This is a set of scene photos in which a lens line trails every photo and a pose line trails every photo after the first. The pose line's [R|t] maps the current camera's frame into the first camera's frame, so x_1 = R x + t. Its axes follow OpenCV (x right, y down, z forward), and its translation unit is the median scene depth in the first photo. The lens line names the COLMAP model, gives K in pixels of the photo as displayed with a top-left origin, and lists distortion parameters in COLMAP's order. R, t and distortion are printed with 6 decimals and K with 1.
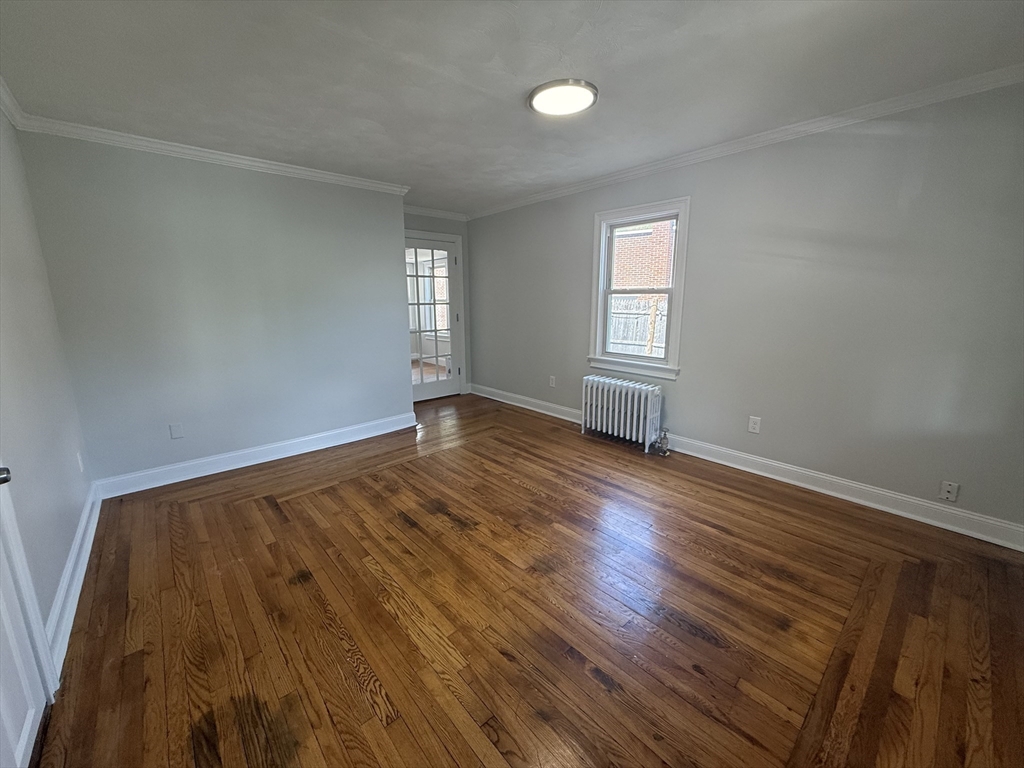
lens RADIAL K [[406.9, 0, 510.2], [0, 406.9, 382.2], [0, 0, 1]] dist [-0.000821, 0.000213]
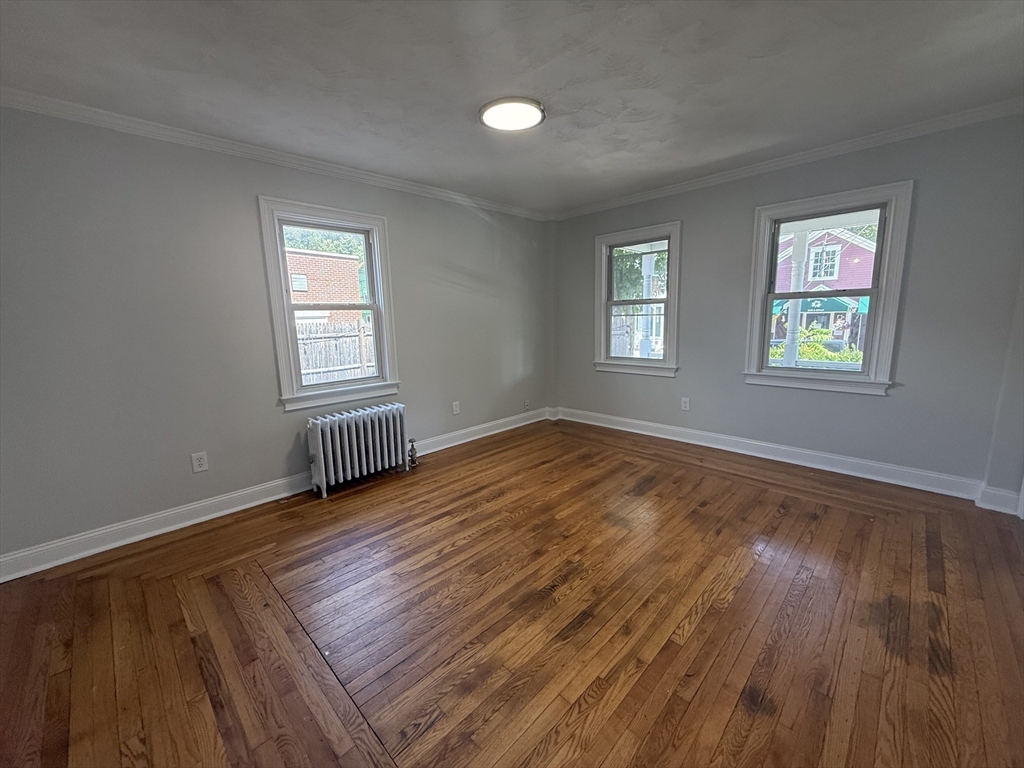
lens RADIAL K [[406.9, 0, 508.8], [0, 406.9, 383.5], [0, 0, 1]] dist [-0.000821, 0.000213]
pose [[-0.059902, -0.163039, 0.984799, -0.812095], [0.226750, 0.958558, 0.172487, -0.187291], [-0.972109, 0.233635, -0.020451, 0.976495]]
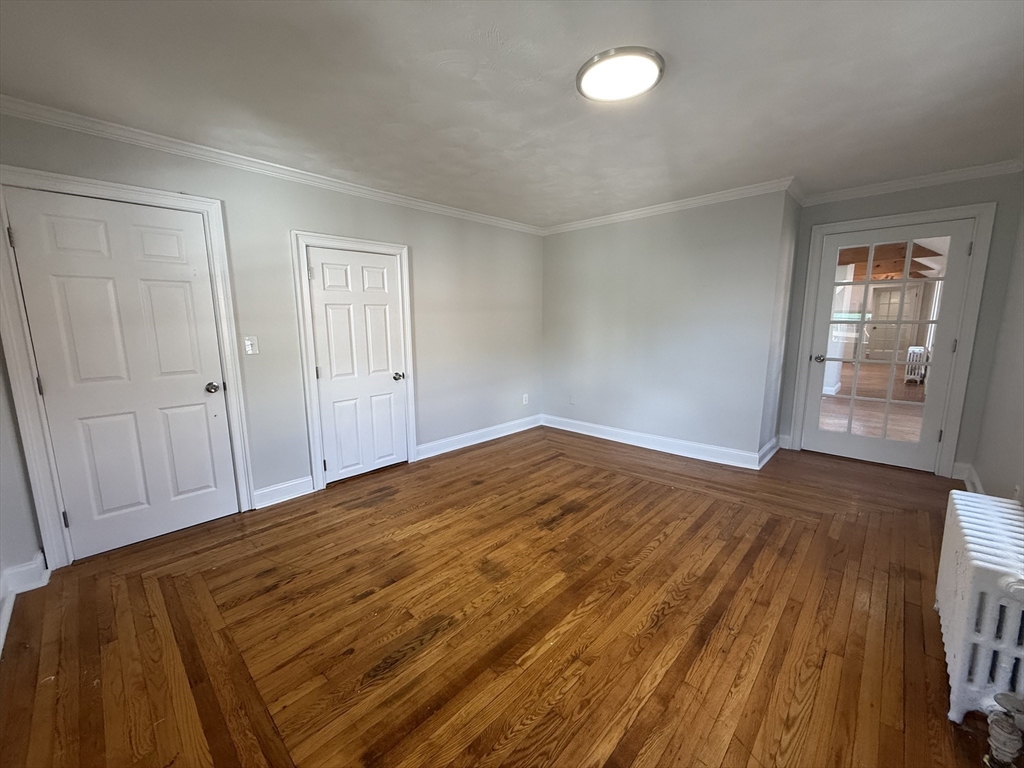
lens RADIAL K [[406.9, 0, 511.7], [0, 406.9, 382.0], [0, 0, 1]] dist [-0.000821, 0.000213]
pose [[0.084109, 0.160162, -0.983501, 0.829985], [-0.188305, 0.971769, 0.142147, -0.147758], [0.978502, 0.173243, 0.111894, 0.661195]]
